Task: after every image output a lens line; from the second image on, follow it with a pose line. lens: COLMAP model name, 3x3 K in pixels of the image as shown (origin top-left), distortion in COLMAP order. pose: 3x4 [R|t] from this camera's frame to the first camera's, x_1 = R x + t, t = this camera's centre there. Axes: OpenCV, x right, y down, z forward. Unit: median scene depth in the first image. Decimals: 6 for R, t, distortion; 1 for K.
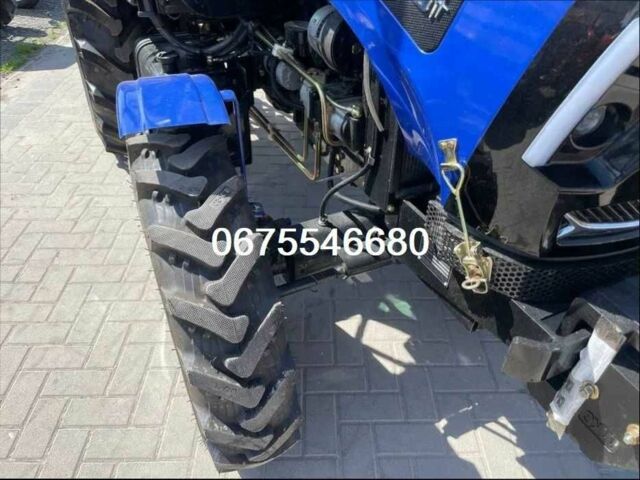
lens RADIAL K [[541.2, 0, 319.6], [0, 541.2, 265.9], [0, 0, 1]] dist [-0.000340, -0.003826]
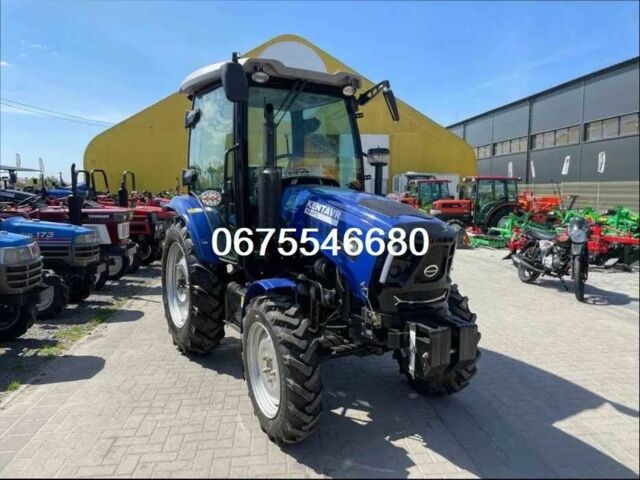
lens RADIAL K [[541.2, 0, 319.6], [0, 541.2, 265.9], [0, 0, 1]] dist [-0.000340, -0.003826]
pose [[0.996427, -0.040501, 0.074113, -0.142382], [0.071307, 0.873673, -0.481259, 0.637050], [-0.045259, 0.484824, 0.873440, -1.004401]]
